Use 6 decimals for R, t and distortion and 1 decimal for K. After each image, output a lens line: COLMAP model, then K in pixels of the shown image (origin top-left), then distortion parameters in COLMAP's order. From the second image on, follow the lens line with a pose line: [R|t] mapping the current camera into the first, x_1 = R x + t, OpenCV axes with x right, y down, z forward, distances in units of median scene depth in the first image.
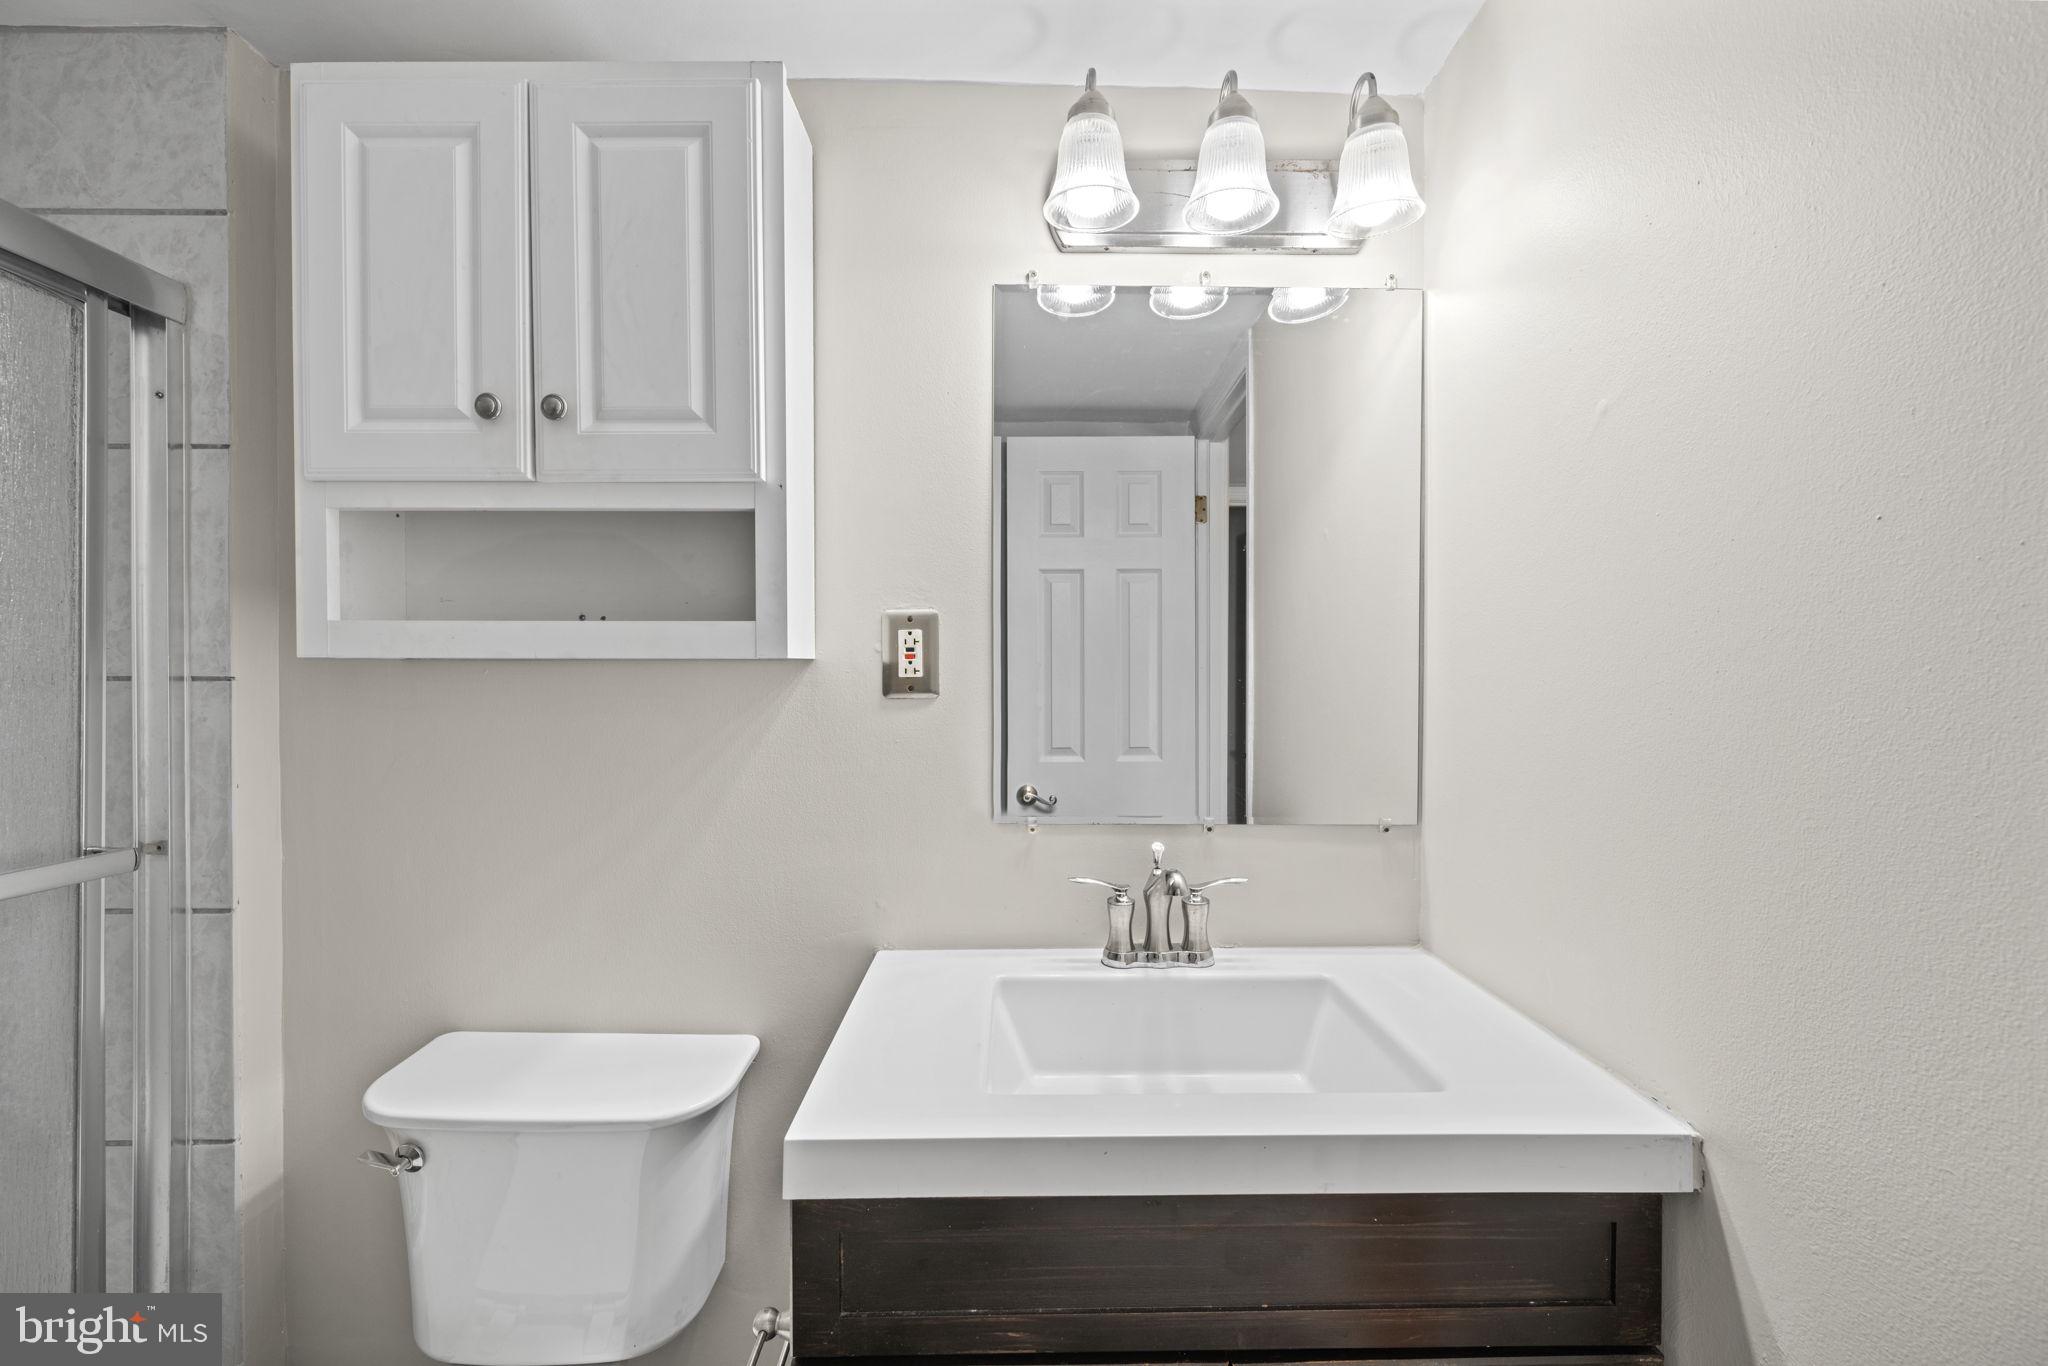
lens RADIAL K [[818.8, 0, 1025.5], [0, 818.8, 674.0], [0, 0, 1]] dist [-0.000636, -0.000089]
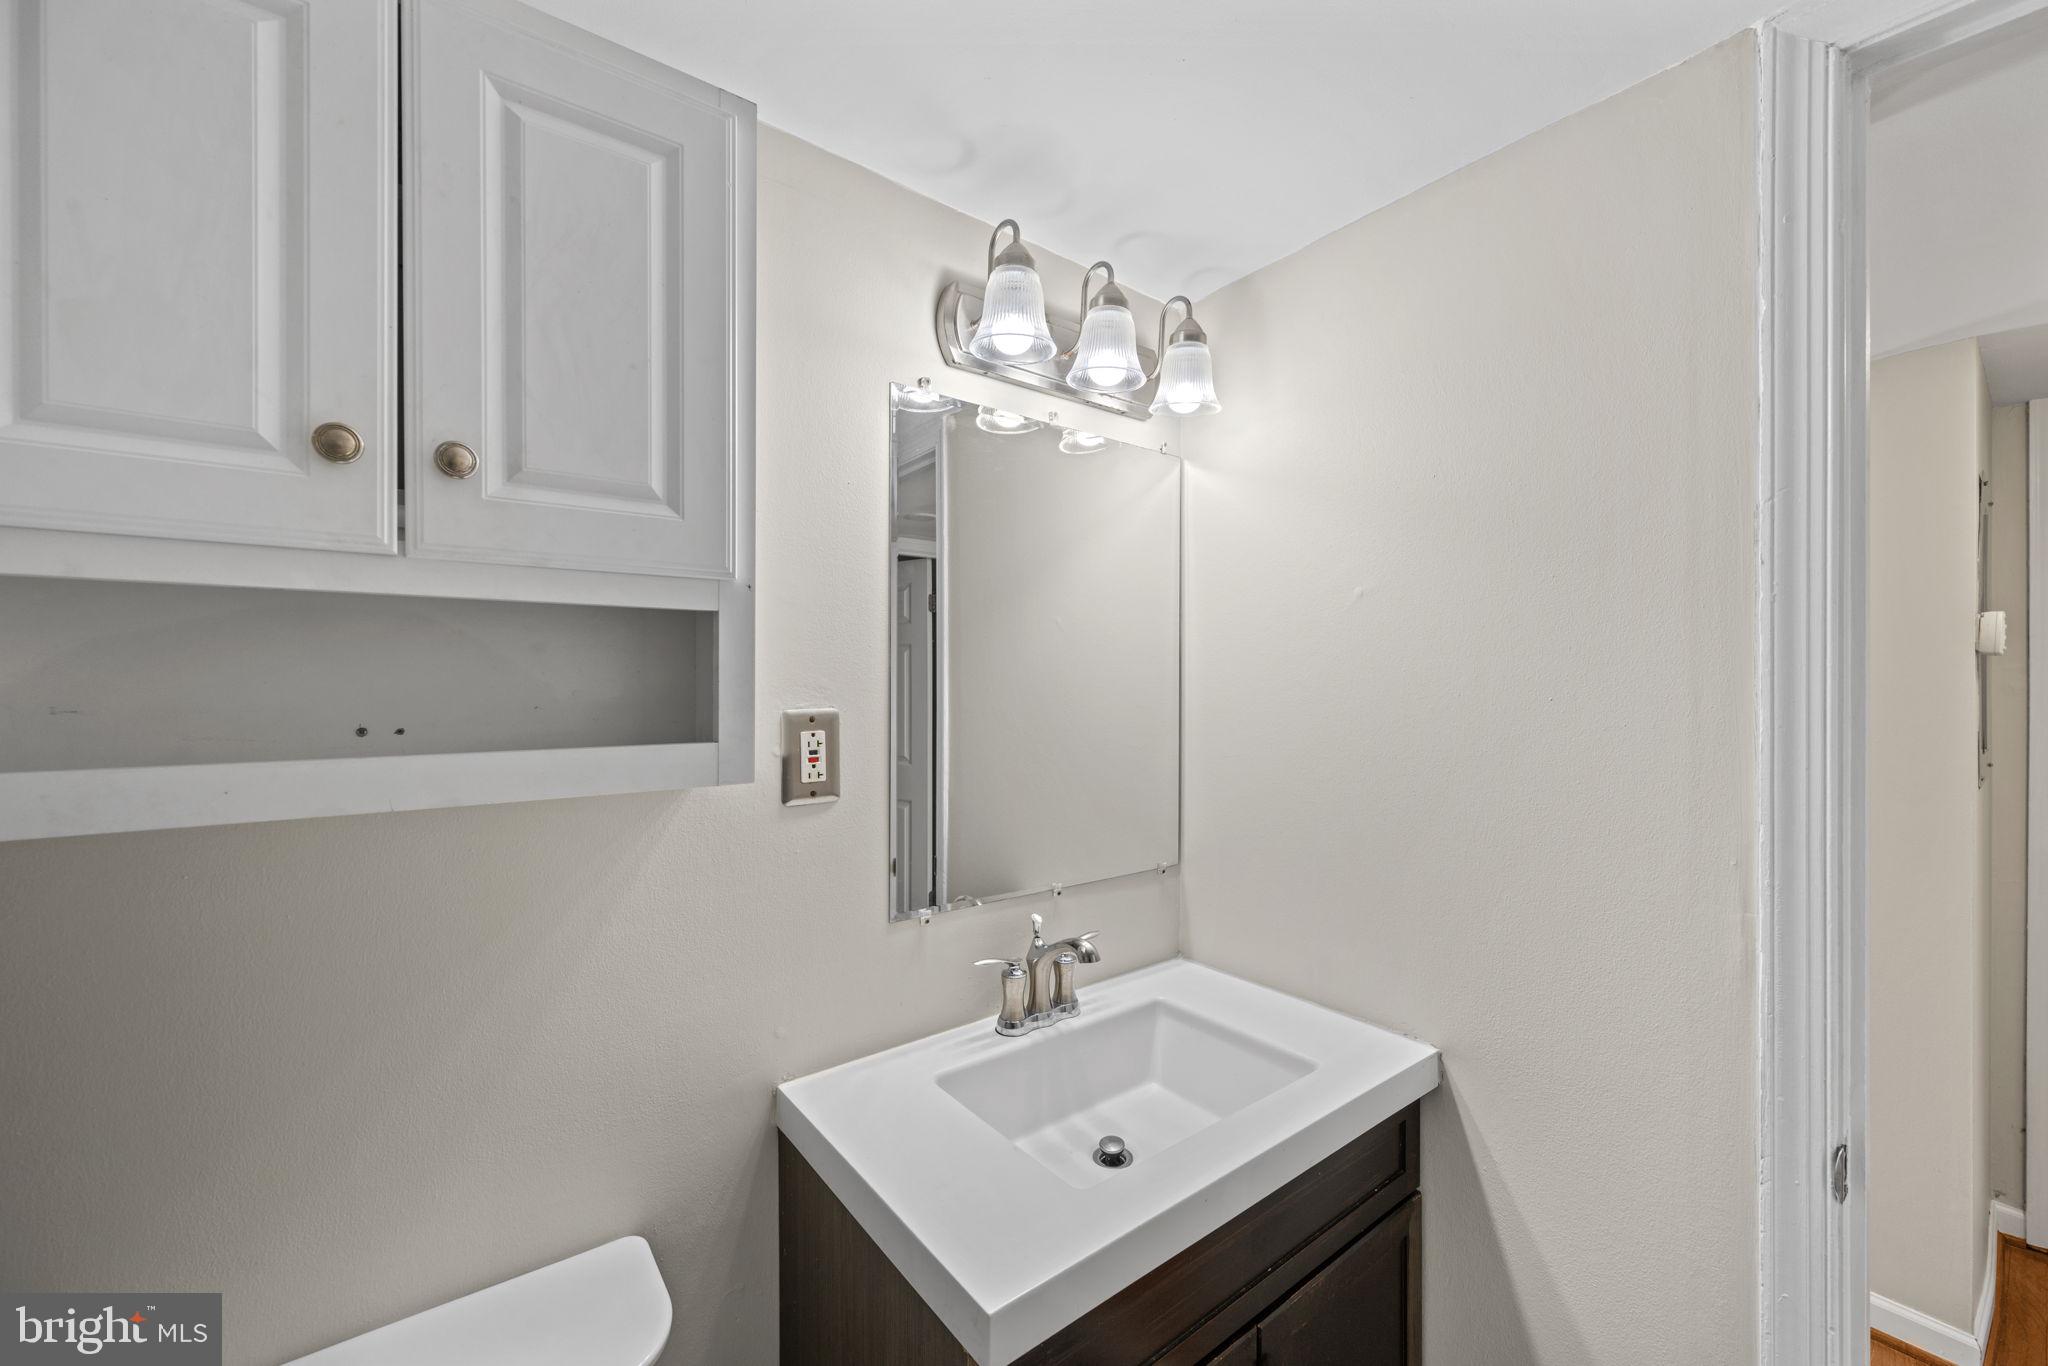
lens RADIAL K [[797.4, 0, 1020.2], [0, 797.4, 675.7], [0, 0, 1]] dist [-0.000198, -0.000063]
pose [[0.800880, 0.003799, 0.598813, -0.521239], [-0.000779, 0.999986, -0.005303, -0.117980], [-0.598825, 0.003781, 0.800871, 0.133918]]
